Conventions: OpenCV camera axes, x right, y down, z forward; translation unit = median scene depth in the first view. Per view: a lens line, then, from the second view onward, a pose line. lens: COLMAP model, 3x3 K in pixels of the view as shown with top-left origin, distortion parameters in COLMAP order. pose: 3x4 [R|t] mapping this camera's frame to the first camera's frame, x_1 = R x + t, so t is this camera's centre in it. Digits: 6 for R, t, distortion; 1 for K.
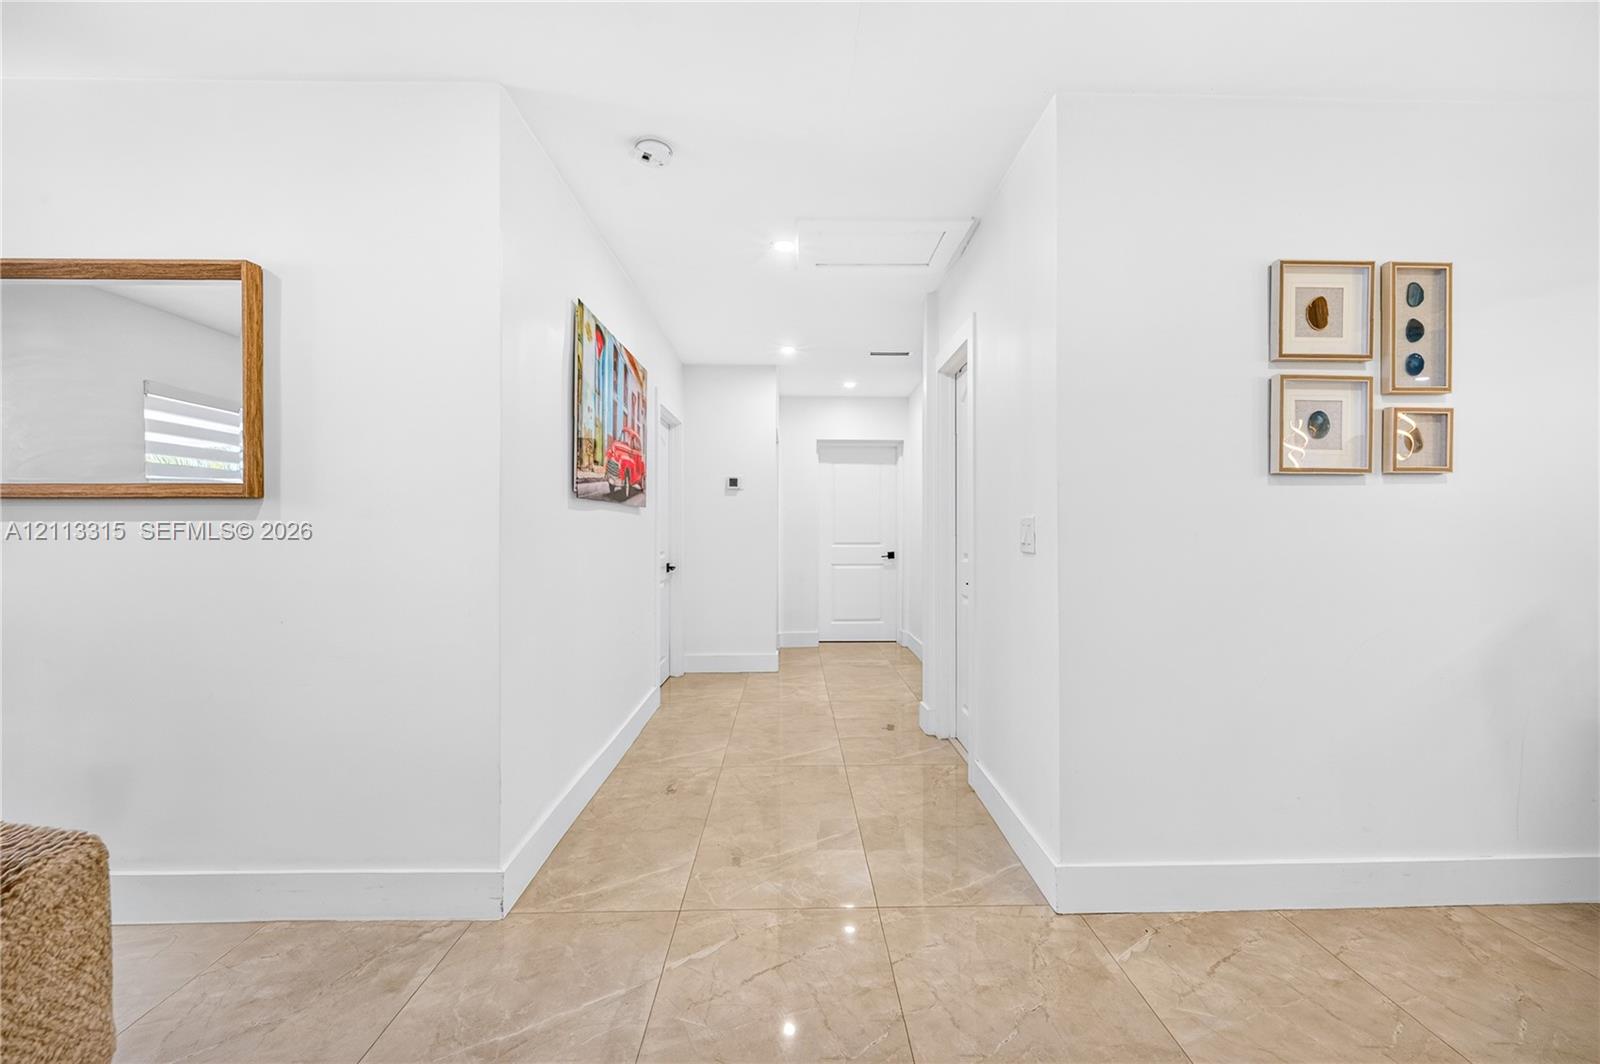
lens RADIAL K [[654.3, 0, 803.7], [0, 654.3, 528.3], [0, 0, 1]] dist [-0.000789, -0.000565]
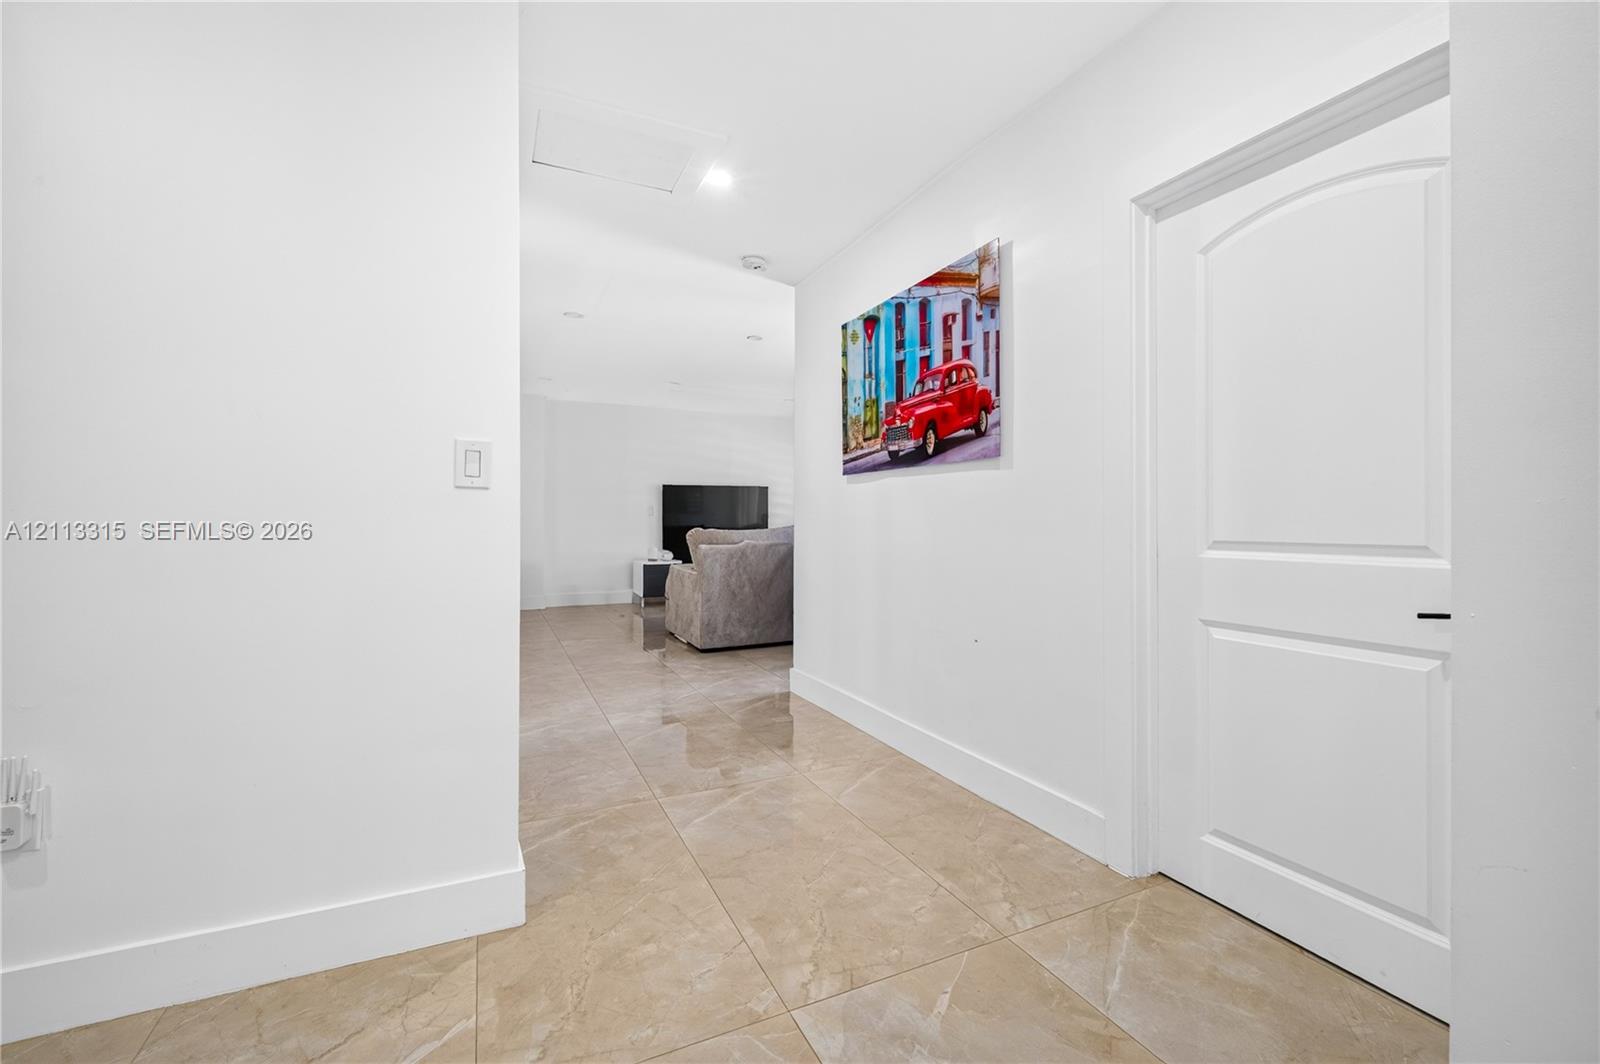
lens RADIAL K [[676.6, 0, 800.4], [0, 676.6, 512.8], [0, 0, 1]] dist [0.000439, -0.000052]
pose [[-0.912913, -0.005549, -0.408117, 0.276838], [0.000262, 0.999899, -0.014182, 0.045482], [0.408154, -0.013053, -0.912820, 2.127811]]
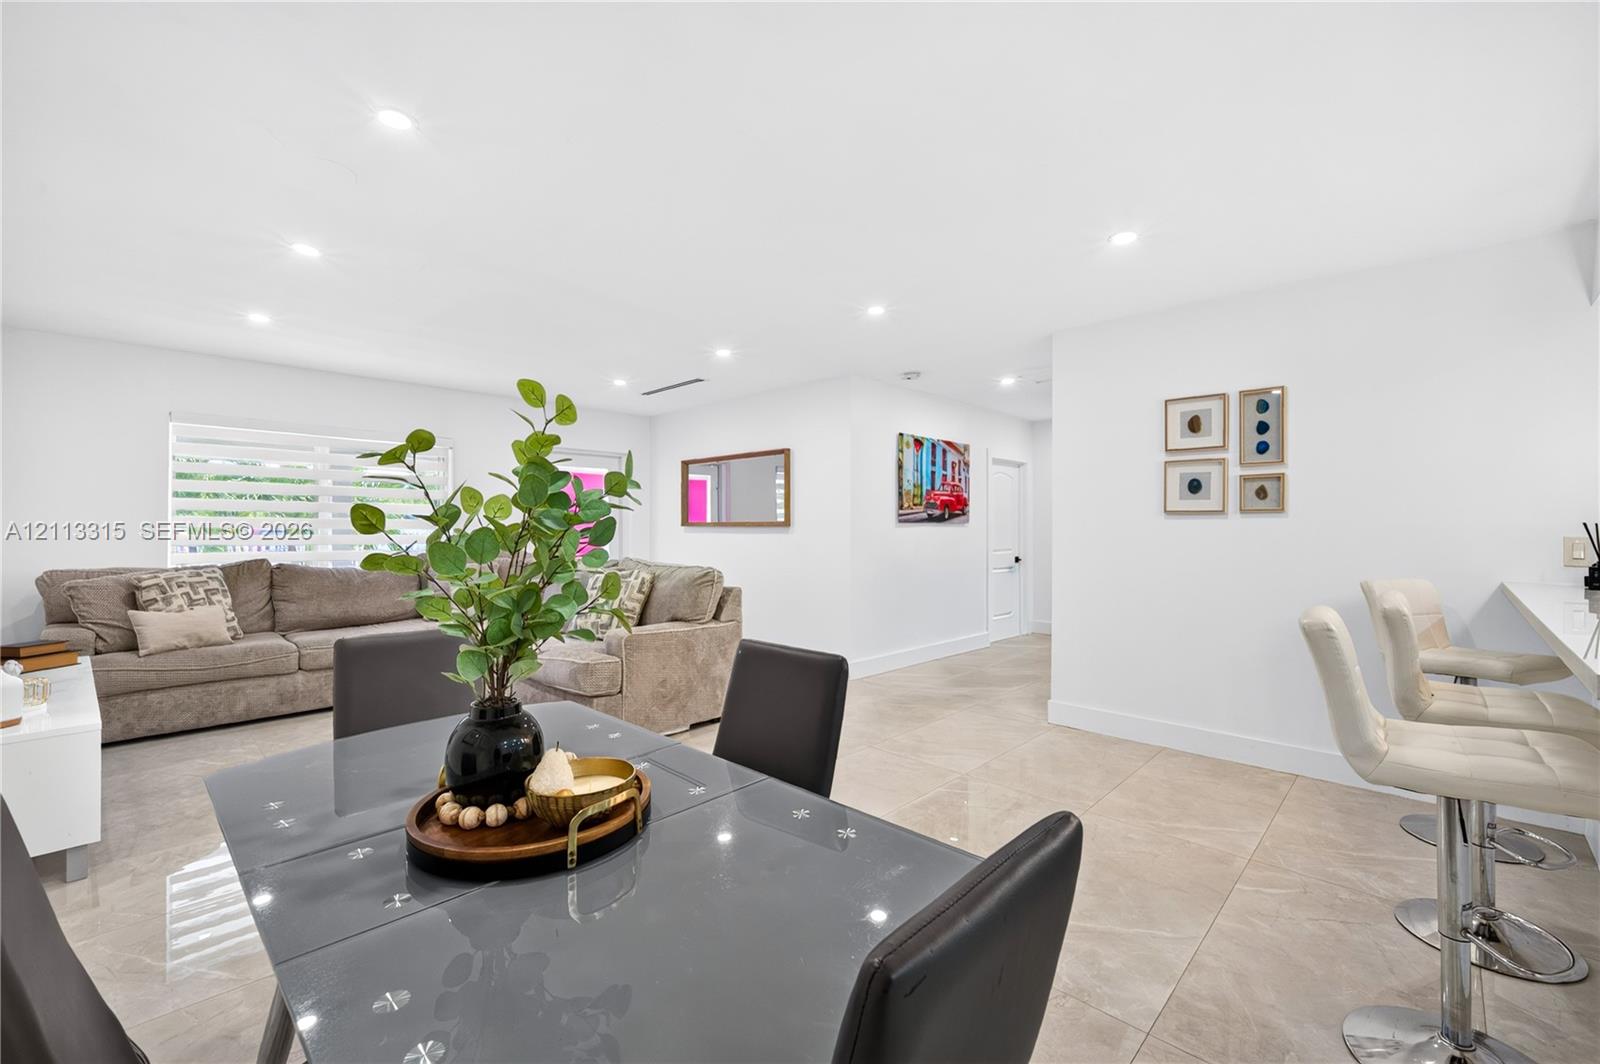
lens RADIAL K [[654.3, 0, 803.7], [0, 654.3, 528.3], [0, 0, 1]] dist [-0.000789, -0.000565]
pose [[0.706717, 0.003623, -0.707487, 0.954831], [0.000441, 0.999984, 0.005562, -0.038768], [0.707496, -0.004243, 0.706704, -0.761342]]
